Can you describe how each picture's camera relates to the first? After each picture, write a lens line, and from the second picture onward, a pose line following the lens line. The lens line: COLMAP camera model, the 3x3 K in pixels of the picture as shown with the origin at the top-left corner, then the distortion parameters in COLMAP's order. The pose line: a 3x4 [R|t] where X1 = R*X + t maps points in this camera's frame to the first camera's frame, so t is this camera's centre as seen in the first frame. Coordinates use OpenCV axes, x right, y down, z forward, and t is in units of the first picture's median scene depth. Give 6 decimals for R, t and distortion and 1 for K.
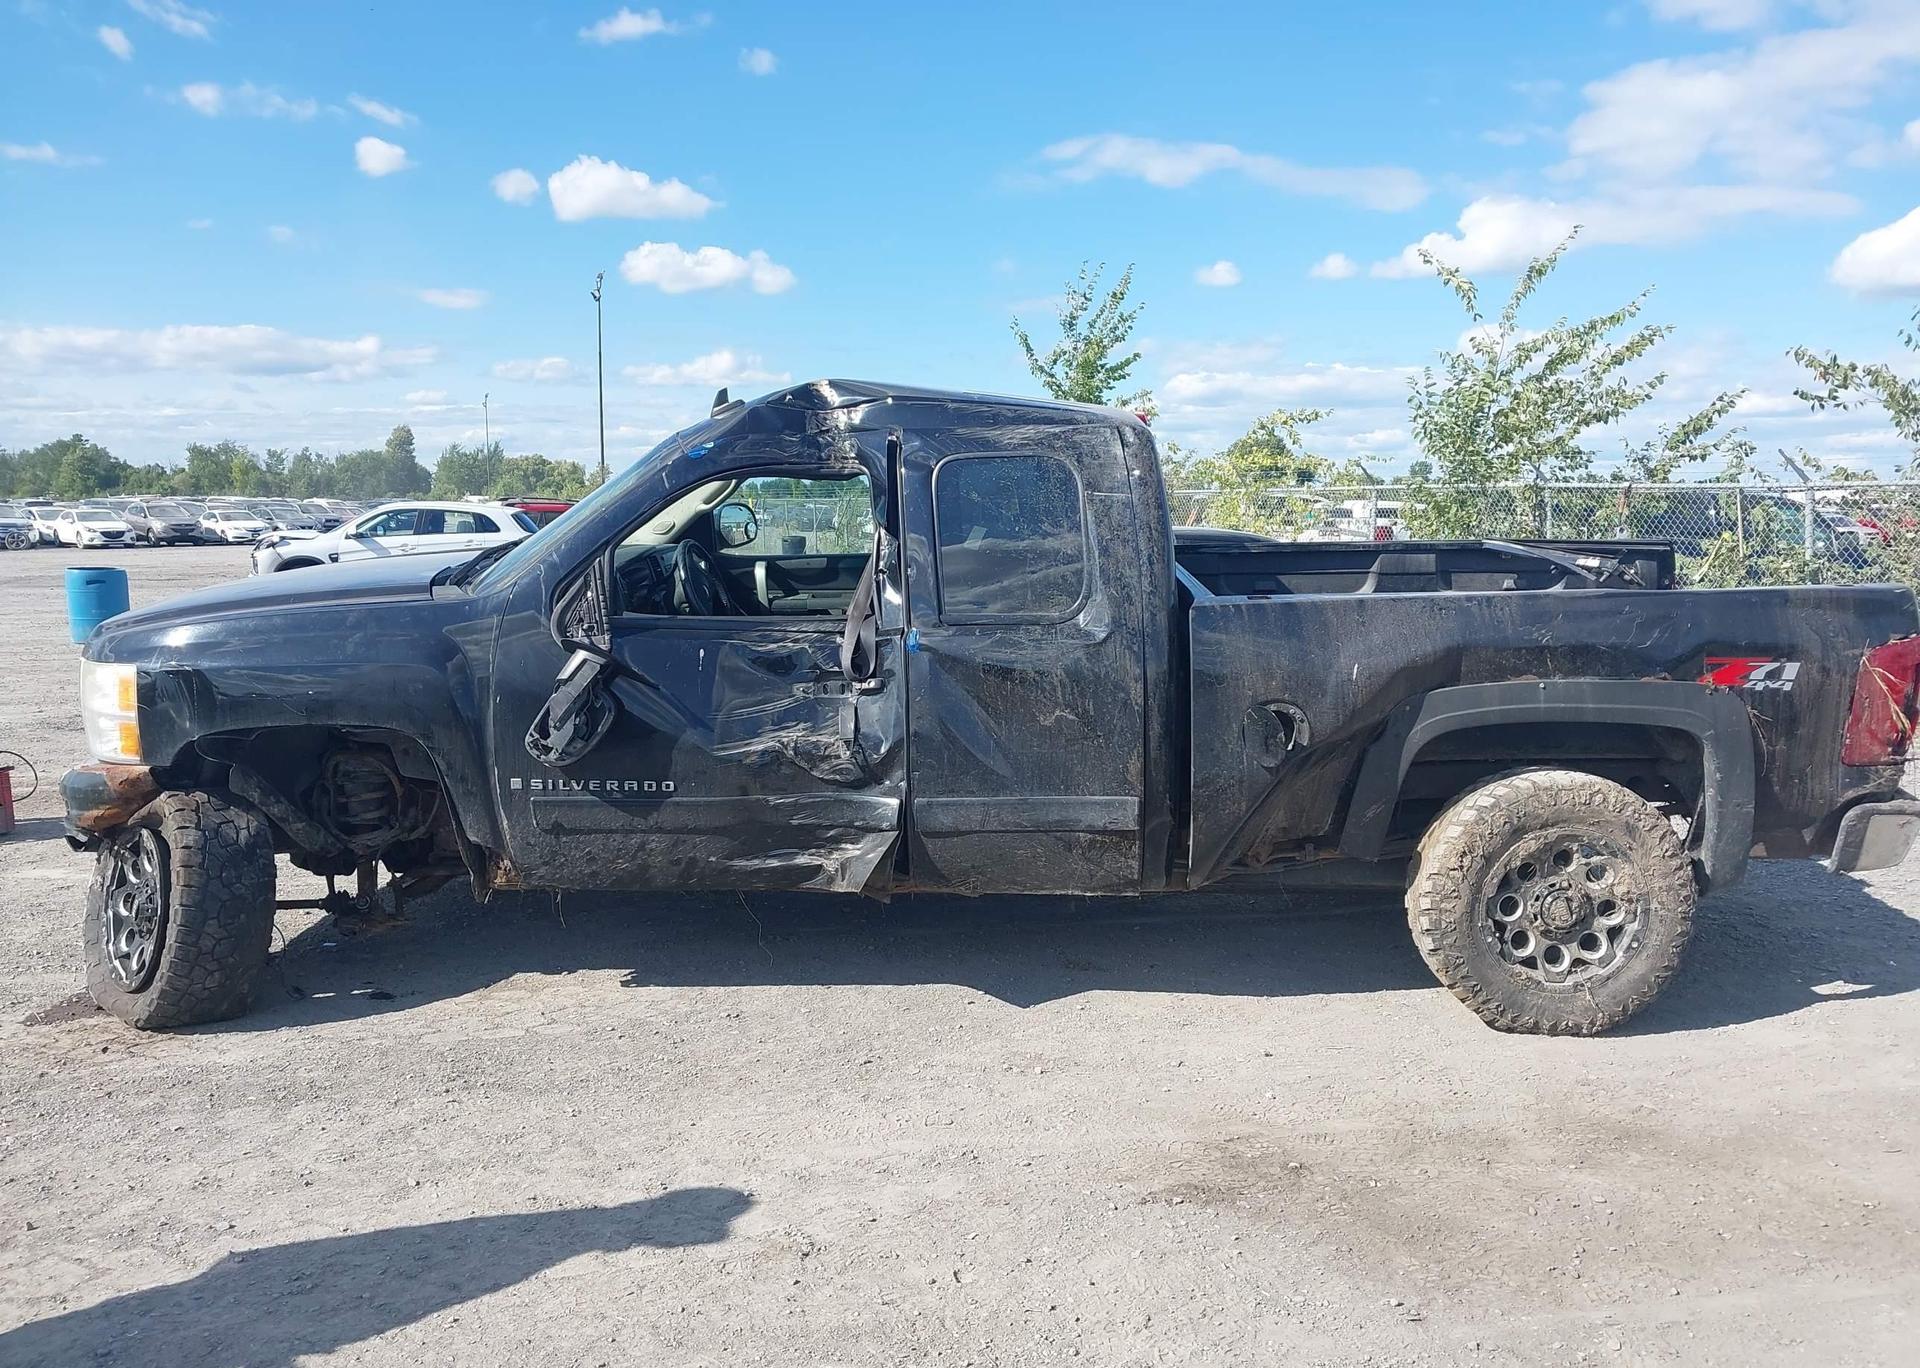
lens RADIAL K [[1529.9, 0, 961.8], [0, 1529.9, 710.5], [0, 0, 1]] dist [0.007199, -0.005933]
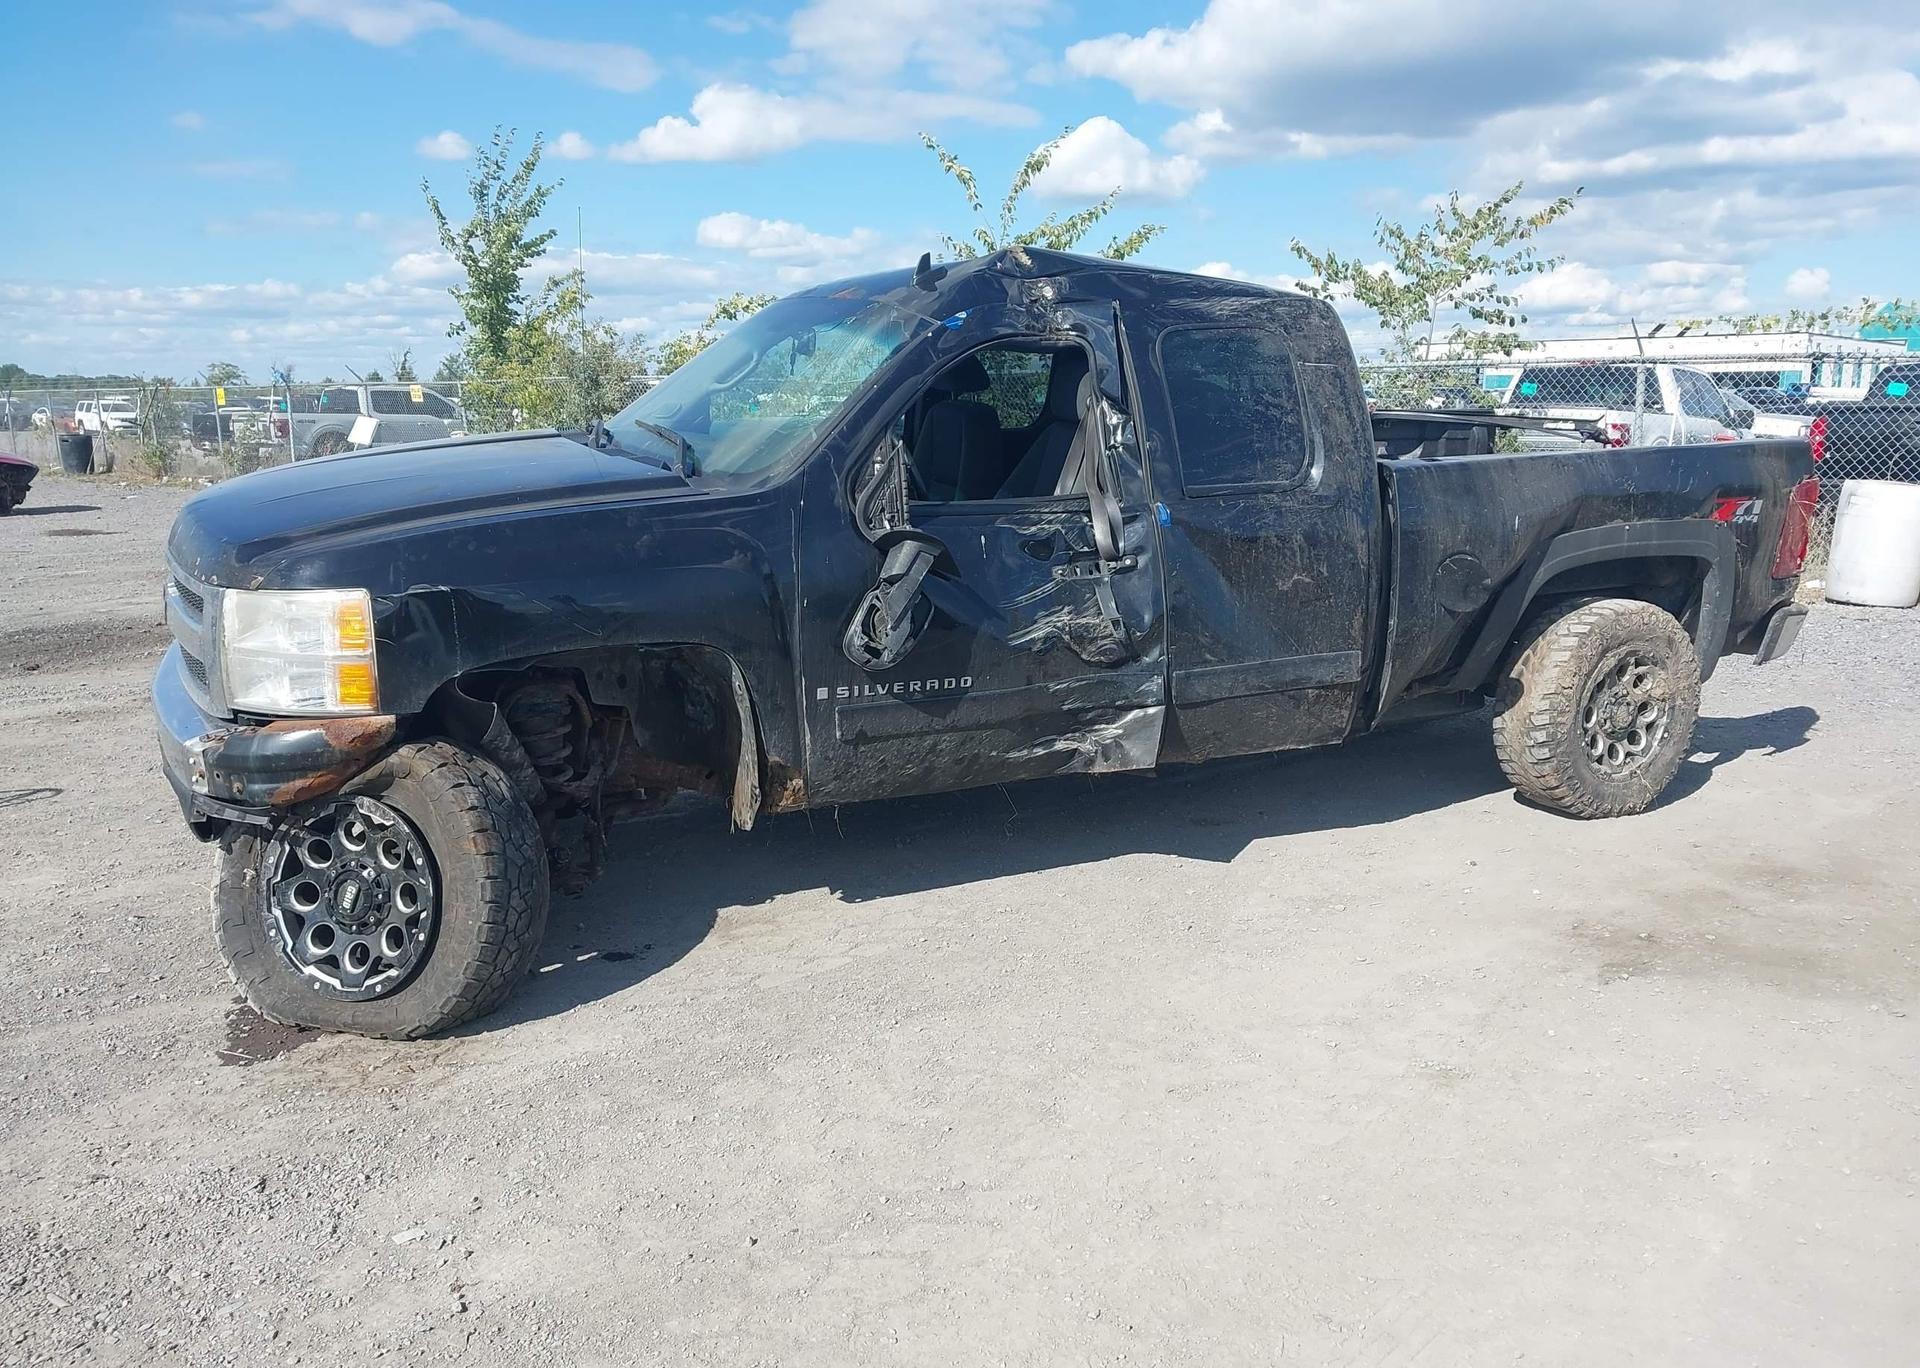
lens RADIAL K [[1514.9, 0, 963.4], [0, 1514.9, 736.4], [0, 0, 1]] dist [0.065168, -0.109609]
pose [[0.887933, -0.109792, 0.446678, -0.610236], [0.070824, 0.992149, 0.103079, -0.013867], [-0.454488, -0.059892, 0.888737, 0.155738]]
